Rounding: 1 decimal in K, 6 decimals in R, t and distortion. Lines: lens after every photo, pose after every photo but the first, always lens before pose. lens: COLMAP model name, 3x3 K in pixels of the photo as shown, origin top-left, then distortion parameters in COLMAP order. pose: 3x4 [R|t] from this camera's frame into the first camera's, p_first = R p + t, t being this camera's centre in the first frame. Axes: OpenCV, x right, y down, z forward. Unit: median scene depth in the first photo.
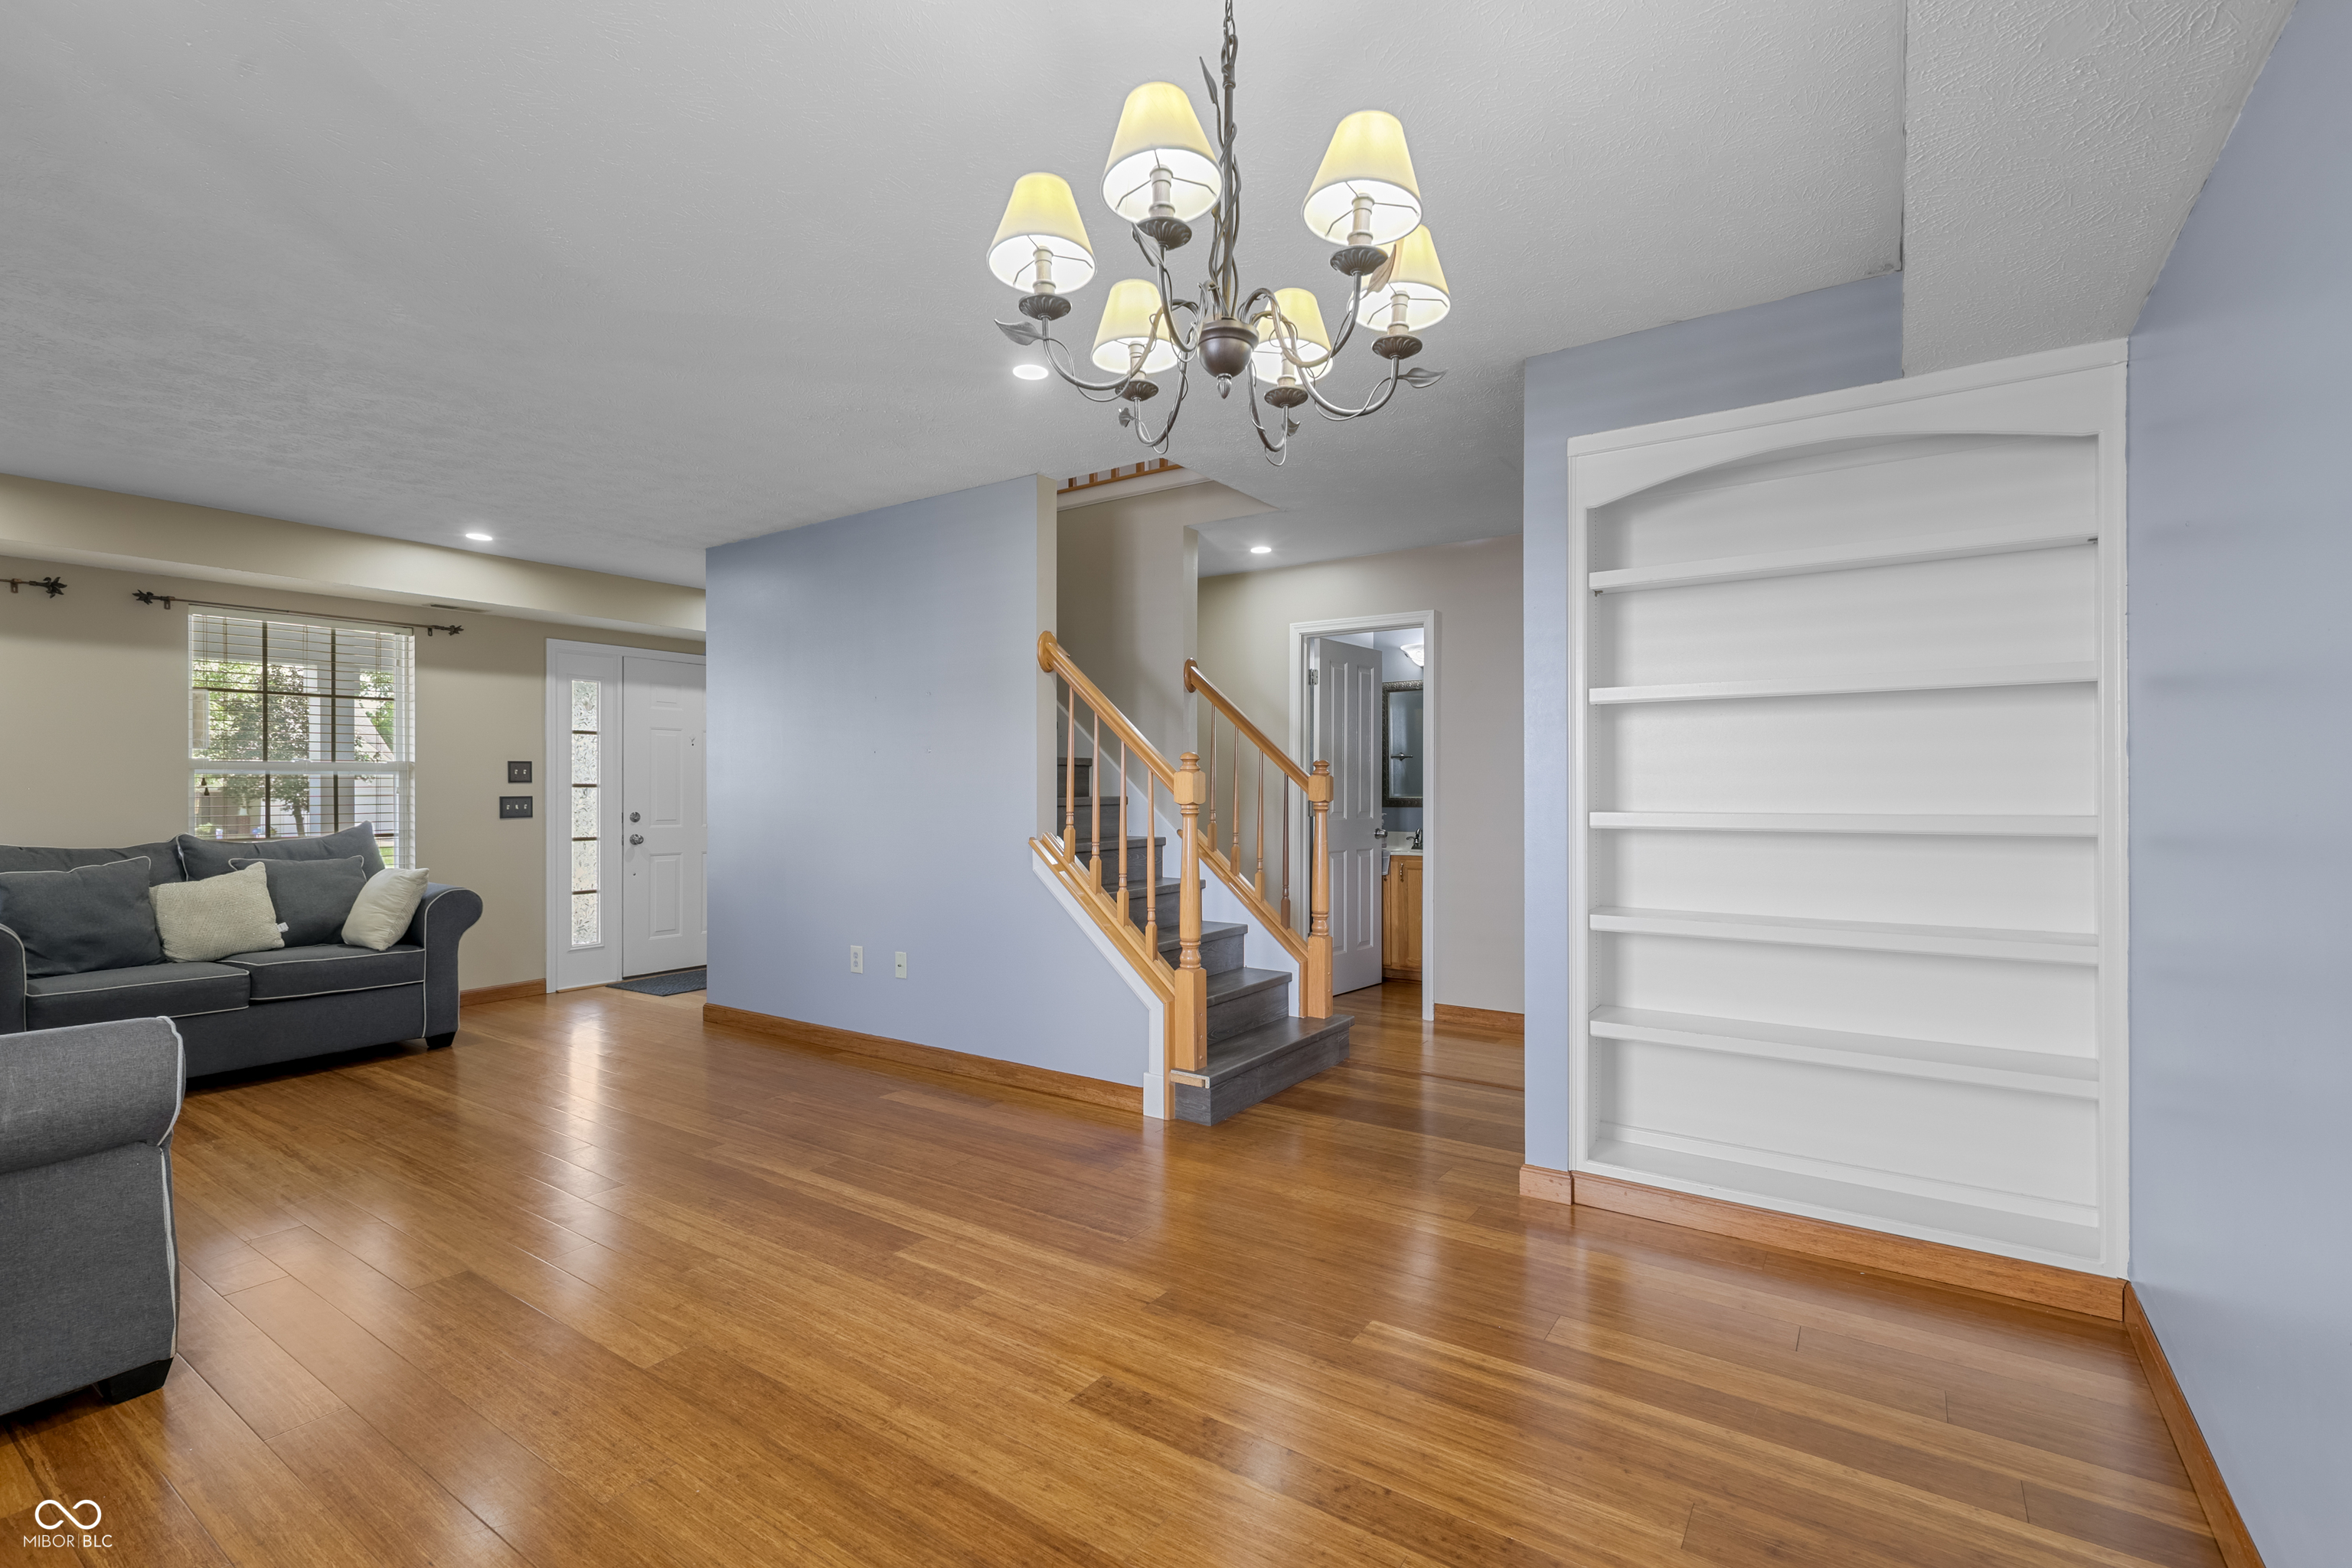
lens RADIAL K [[1056.9, 0, 1181.5], [0, 1056.9, 785.0], [0, 0, 1]] dist [0.007400, -0.000042]
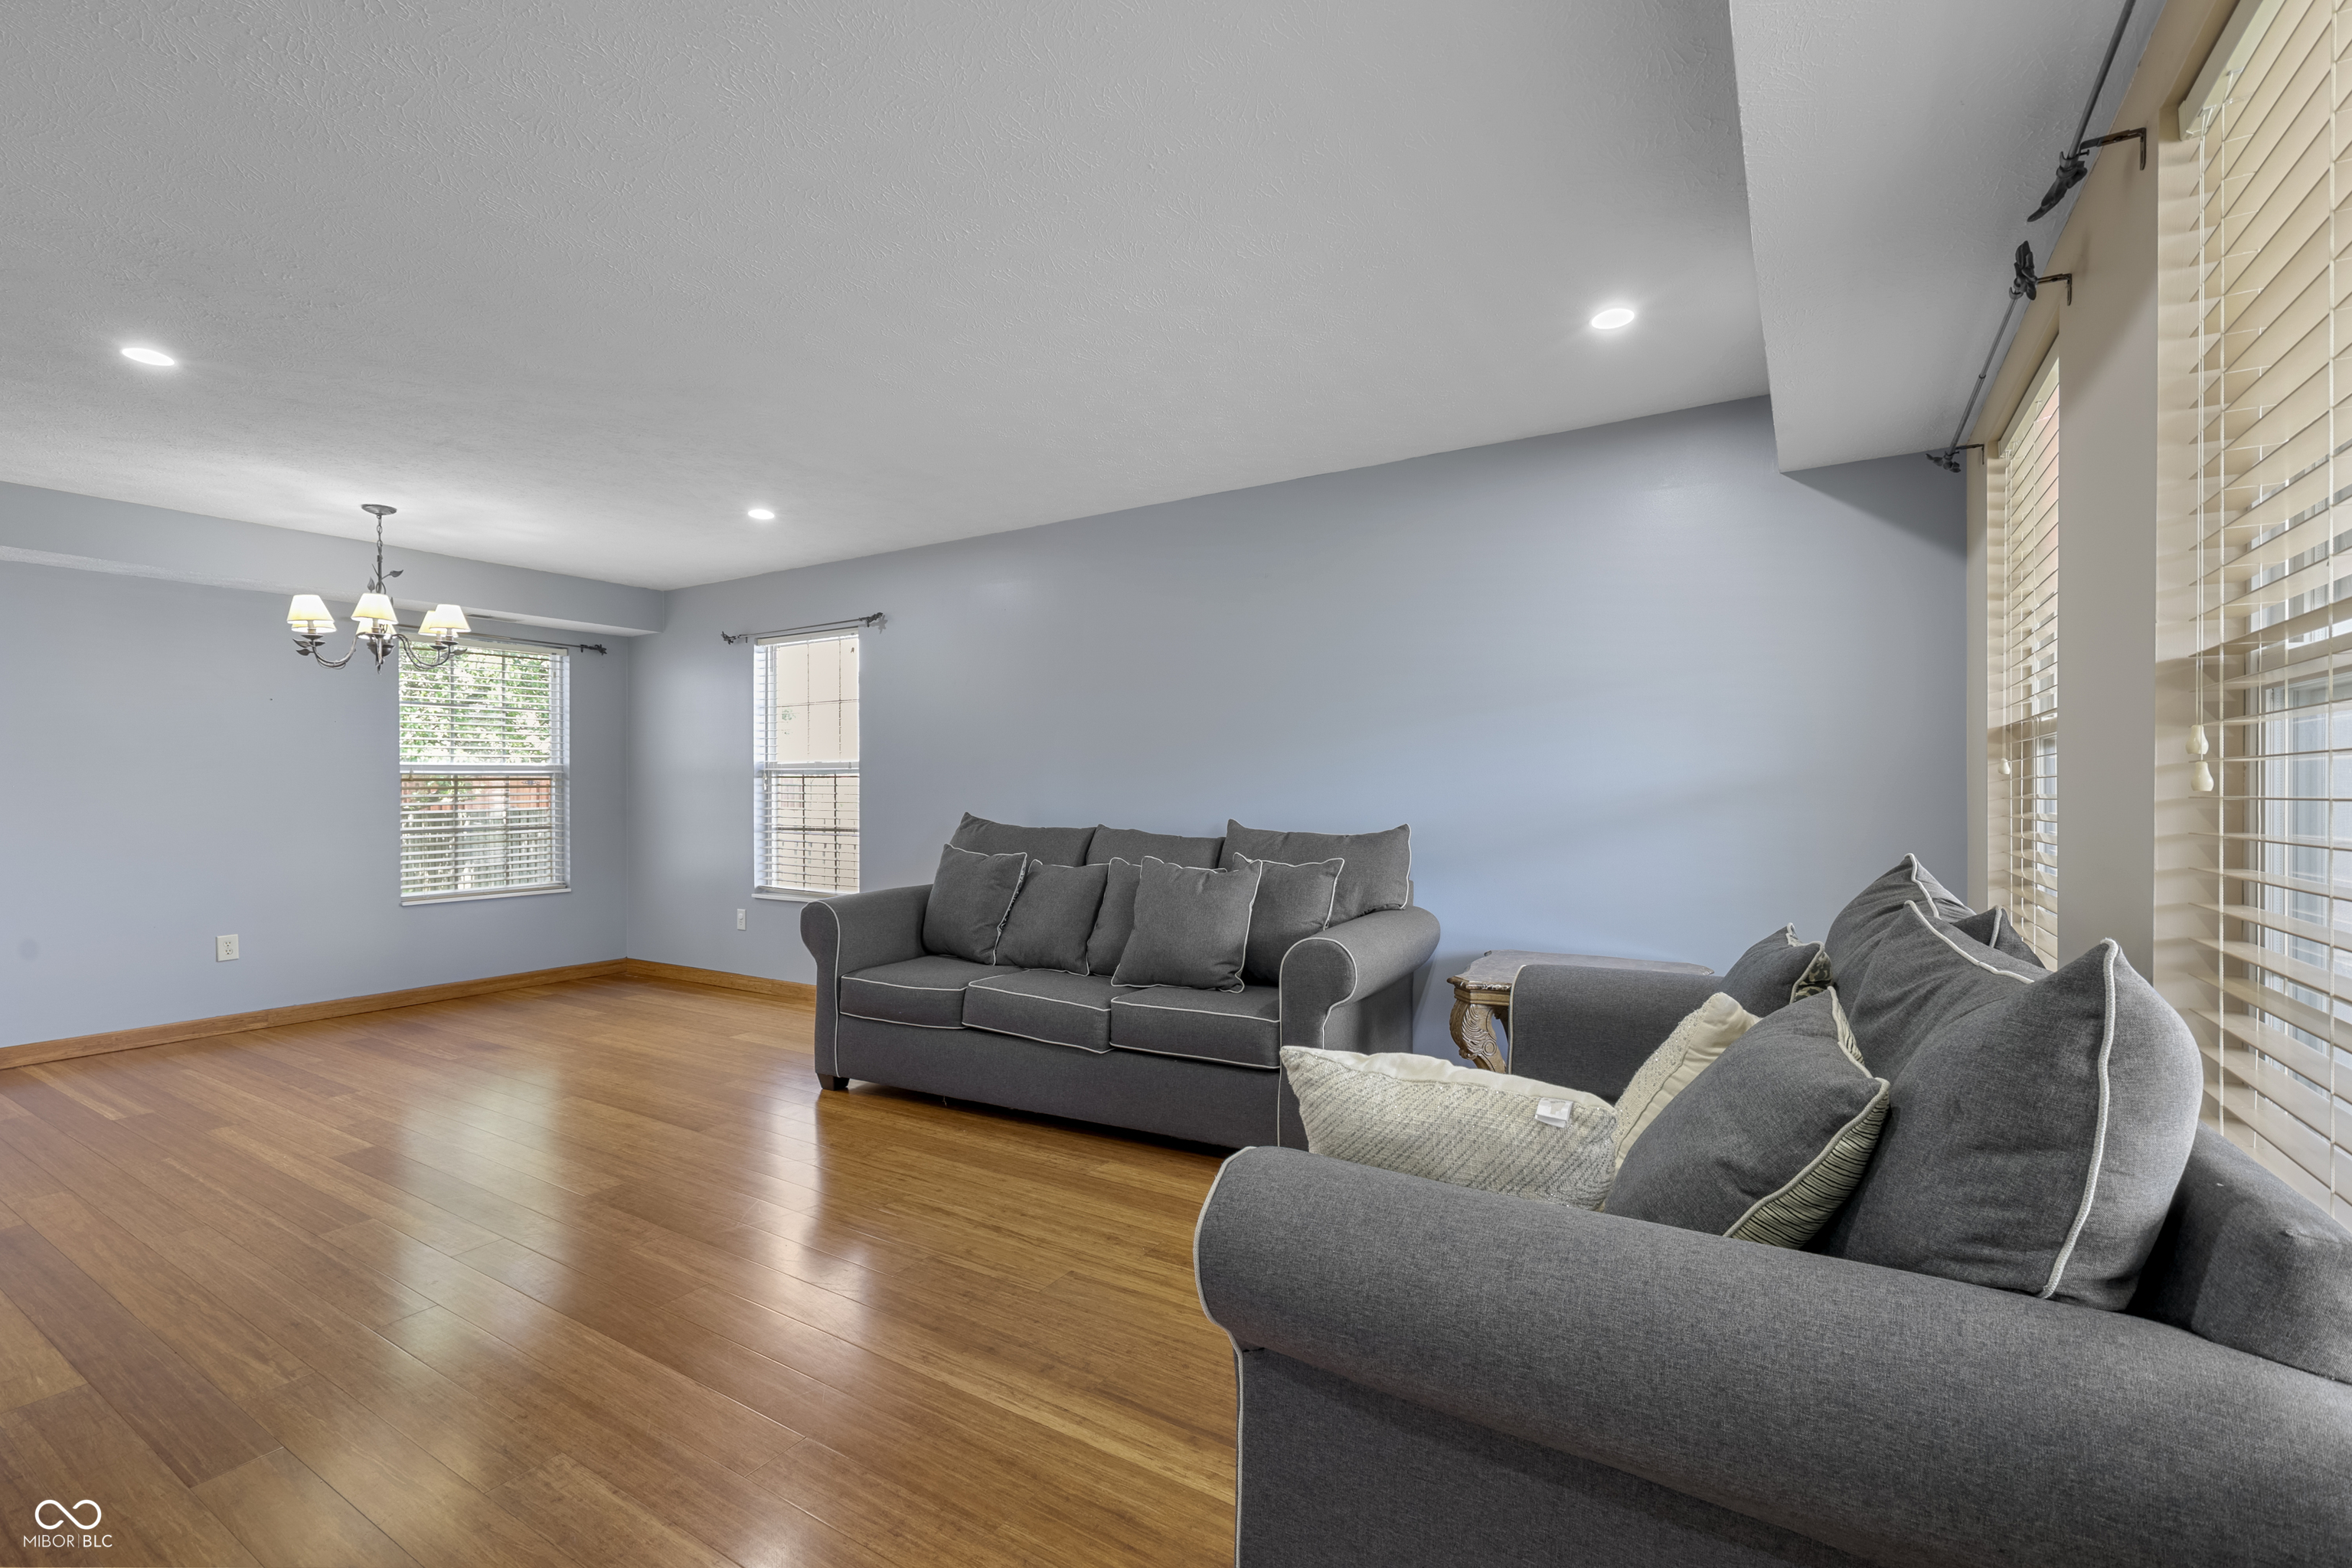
lens RADIAL K [[1024.5, 0, 1171.3], [0, 1024.5, 785.2], [0, 0, 1]] dist [0.009604, -0.000928]
pose [[-0.999242, 0.008359, -0.038033, -0.690327], [0.008695, 0.999925, -0.008682, 0.009813], [0.037958, -0.009006, -0.999239, 1.319584]]
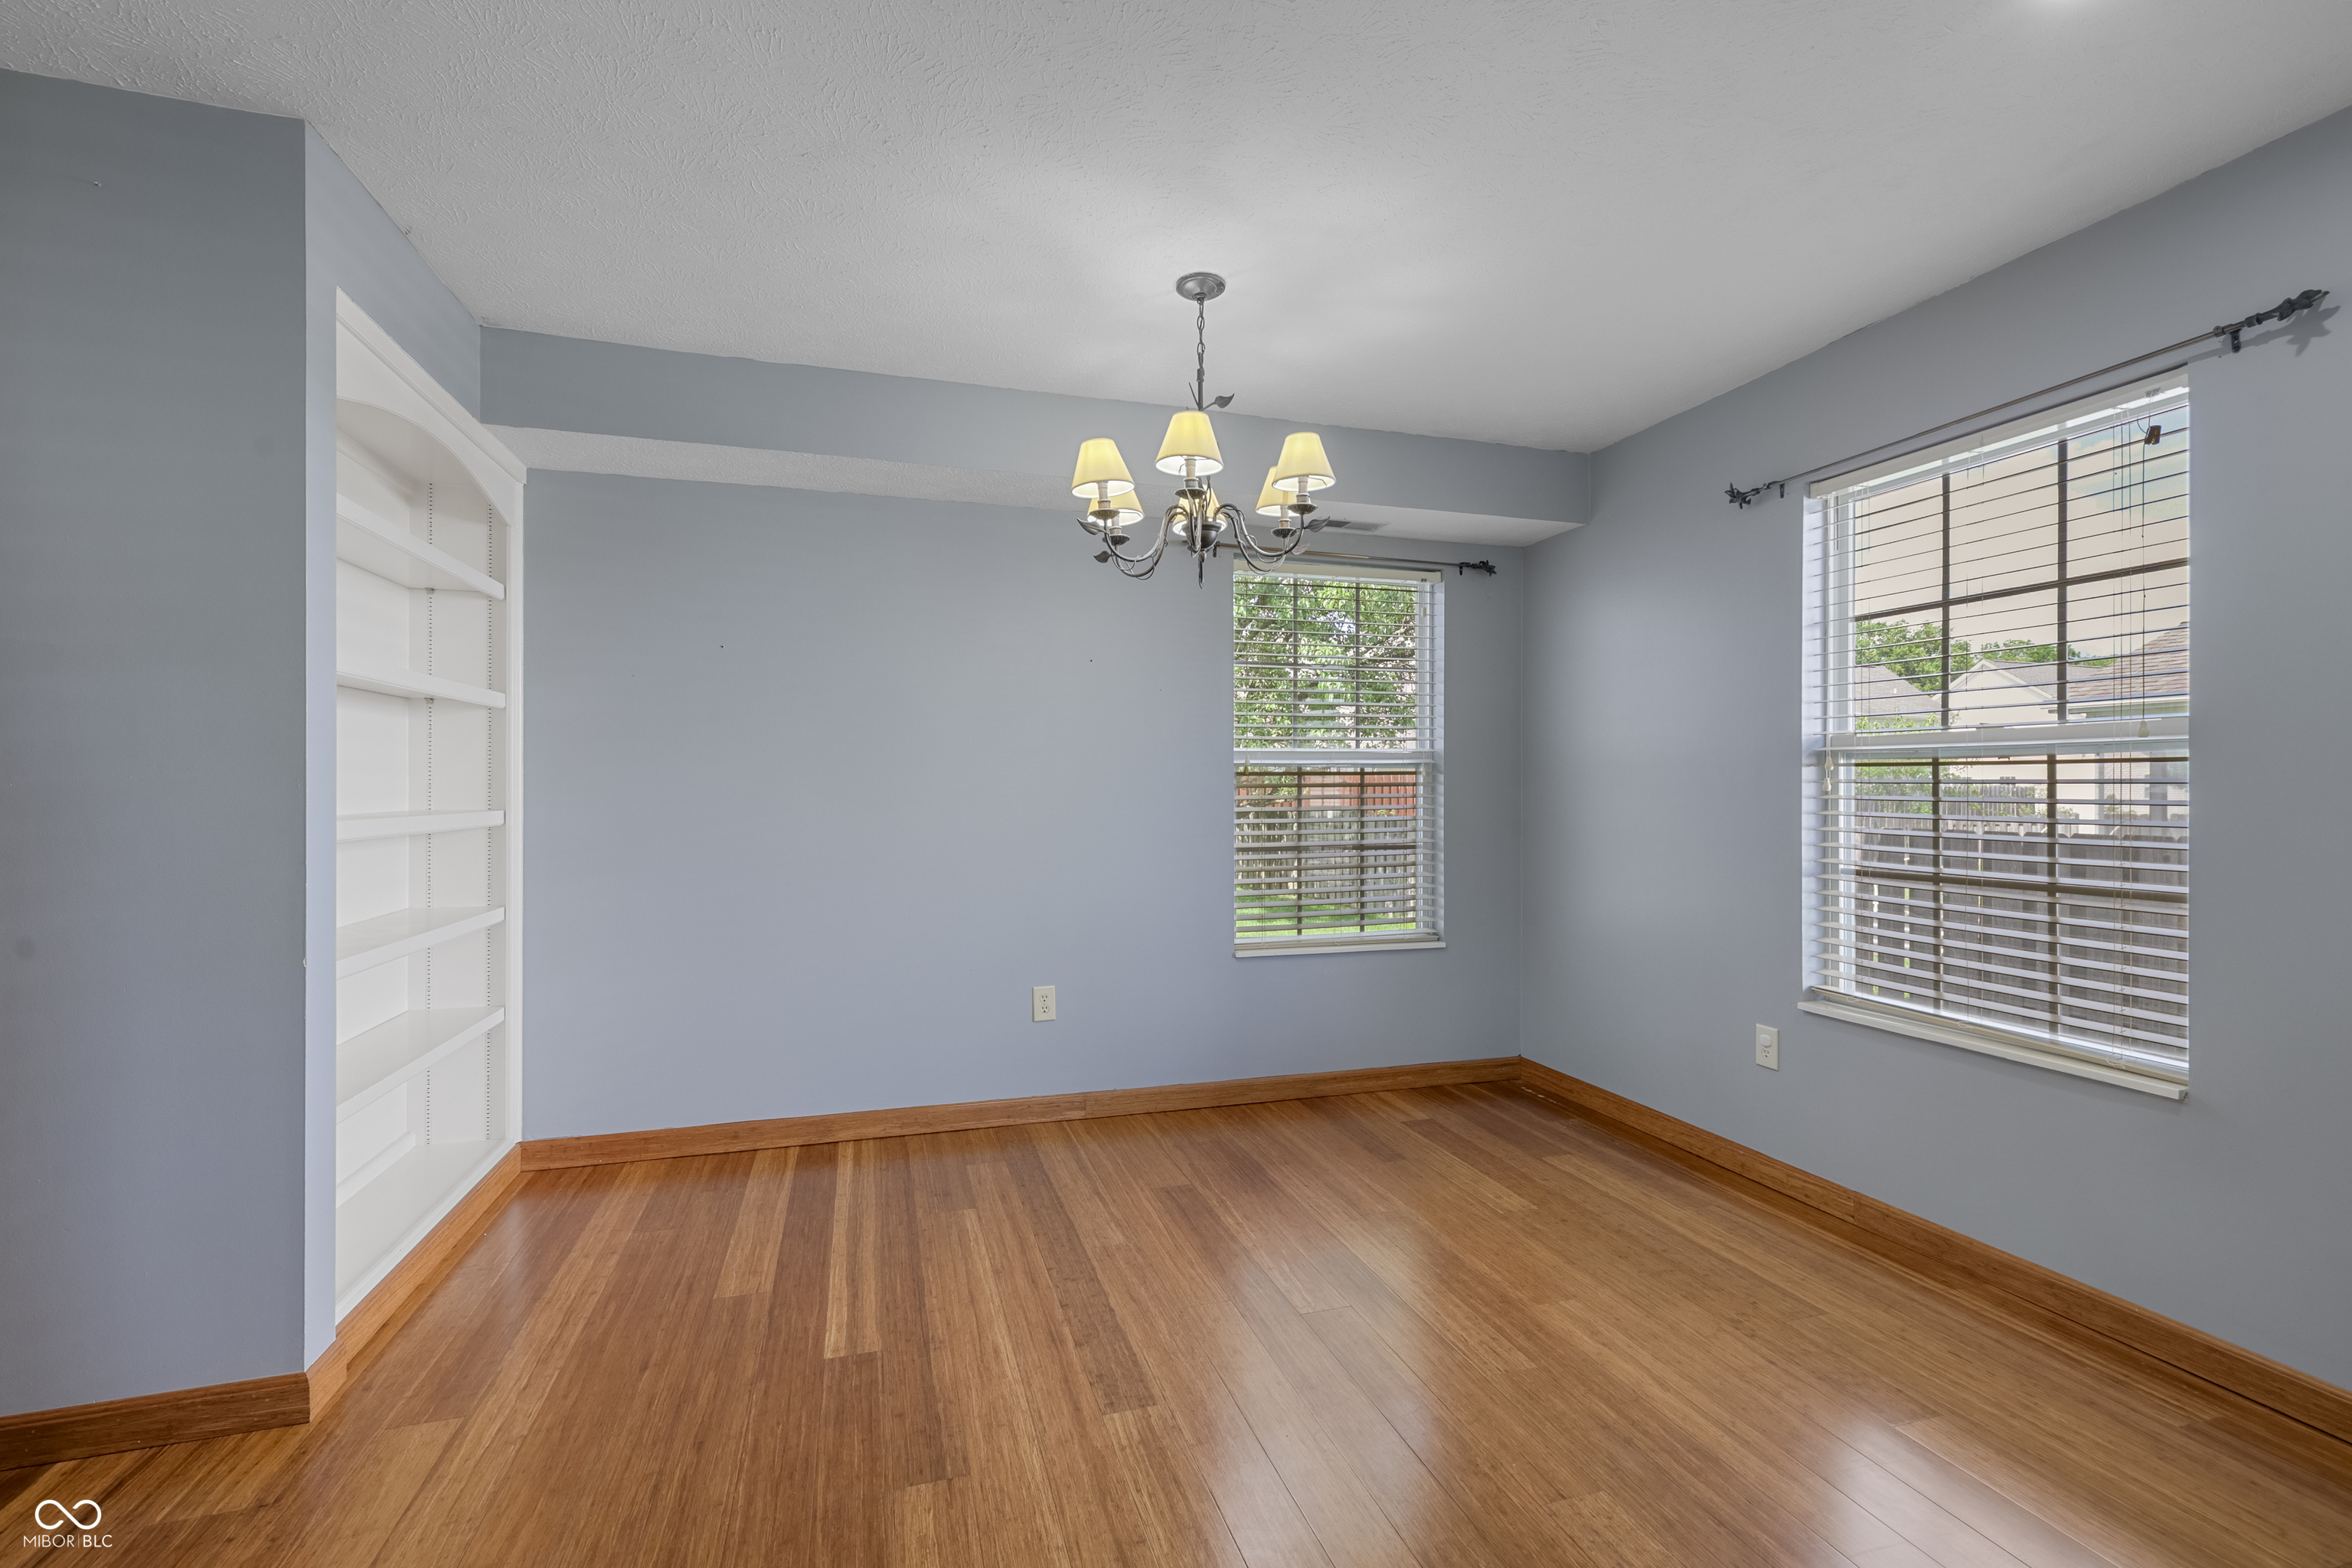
lens RADIAL K [[1024.5, 0, 1175.1], [0, 1024.5, 790.5], [0, 0, 1]] dist [0.009604, -0.000928]
pose [[-0.781448, 0.002428, 0.623966, -0.312893], [-0.002215, 0.999975, -0.006666, 0.004907], [-0.623967, -0.006591, -0.781423, 0.756749]]
